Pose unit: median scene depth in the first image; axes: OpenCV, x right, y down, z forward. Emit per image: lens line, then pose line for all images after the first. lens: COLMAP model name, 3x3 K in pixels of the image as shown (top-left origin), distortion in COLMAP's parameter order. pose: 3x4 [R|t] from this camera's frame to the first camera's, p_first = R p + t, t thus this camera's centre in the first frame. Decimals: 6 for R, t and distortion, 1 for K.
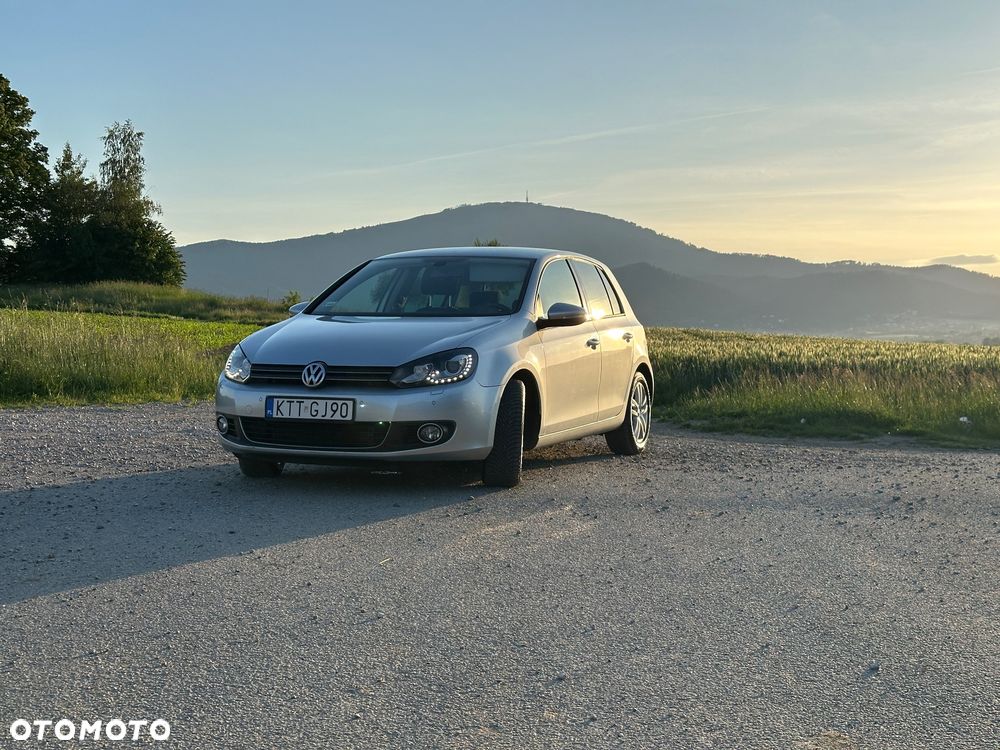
lens RADIAL K [[1405.6, 0, 485.6], [0, 1405.6, 373.2], [0, 0, 1]] dist [0.183958, -0.303700]
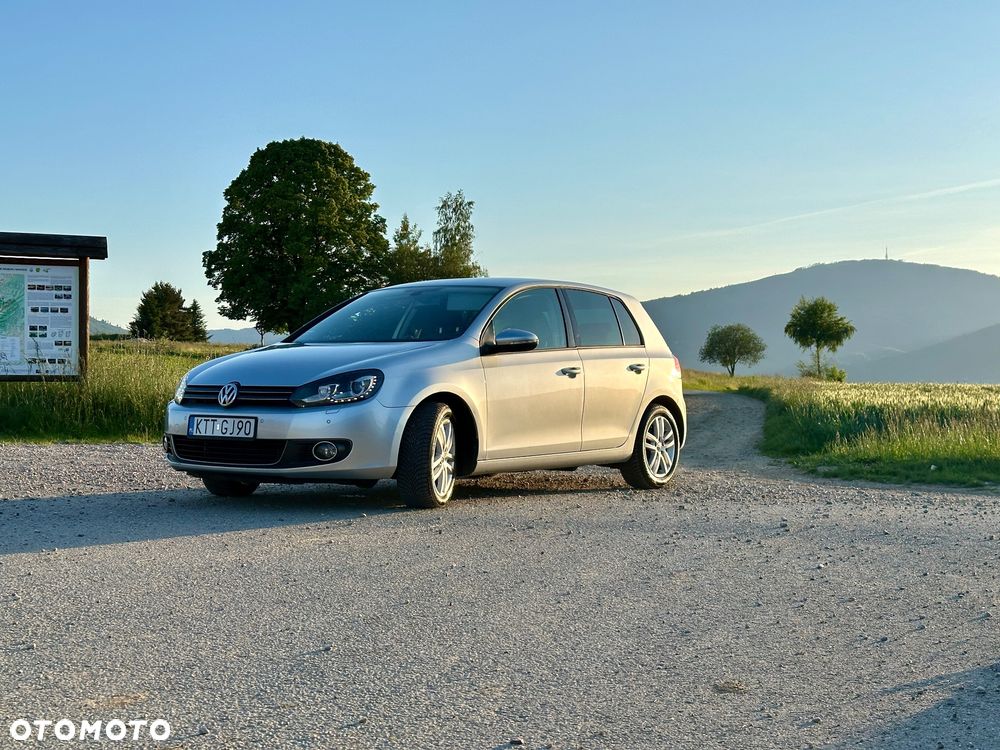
lens RADIAL K [[1405.6, 0, 485.6], [0, 1405.6, 373.2], [0, 0, 1]] dist [0.183958, -0.303700]
pose [[0.969852, -0.000444, -0.243695, 0.259640], [-0.010328, 0.999025, -0.042921, 0.023035], [0.243476, 0.044144, 0.968902, 0.024557]]
